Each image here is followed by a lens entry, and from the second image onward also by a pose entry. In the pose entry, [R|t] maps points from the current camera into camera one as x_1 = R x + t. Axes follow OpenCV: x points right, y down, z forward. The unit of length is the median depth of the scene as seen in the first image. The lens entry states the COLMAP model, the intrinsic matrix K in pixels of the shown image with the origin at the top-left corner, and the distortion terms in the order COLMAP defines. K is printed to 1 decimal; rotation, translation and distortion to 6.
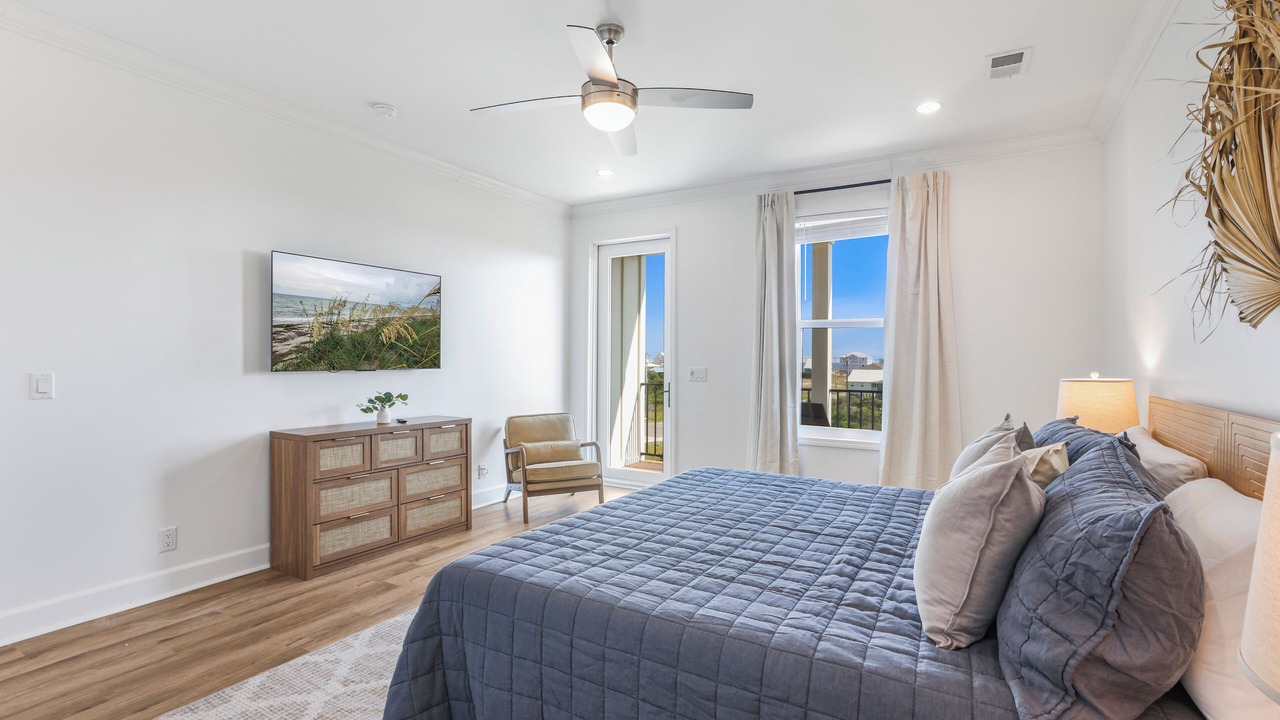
lens RADIAL K [[599.1, 0, 634.3], [0, 599.1, 363.0], [0, 0, 1]] dist [0.002360, 0.003483]
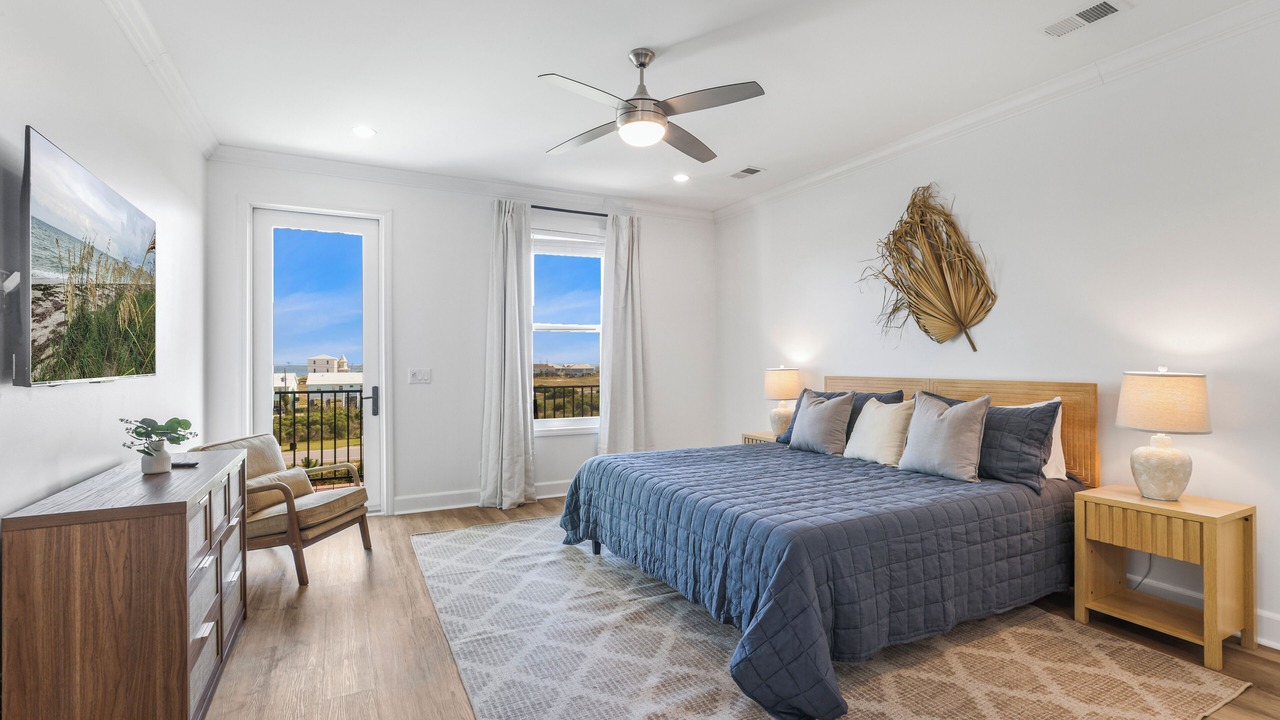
lens RADIAL K [[599.1, 0, 633.4], [0, 599.1, 360.5], [0, 0, 1]] dist [0.002360, 0.003483]
pose [[0.542503, -0.002343, 0.840051, -0.576020], [0.009917, 0.999944, -0.003616, 0.002346], [-0.839995, 0.010292, 0.542496, 0.269947]]
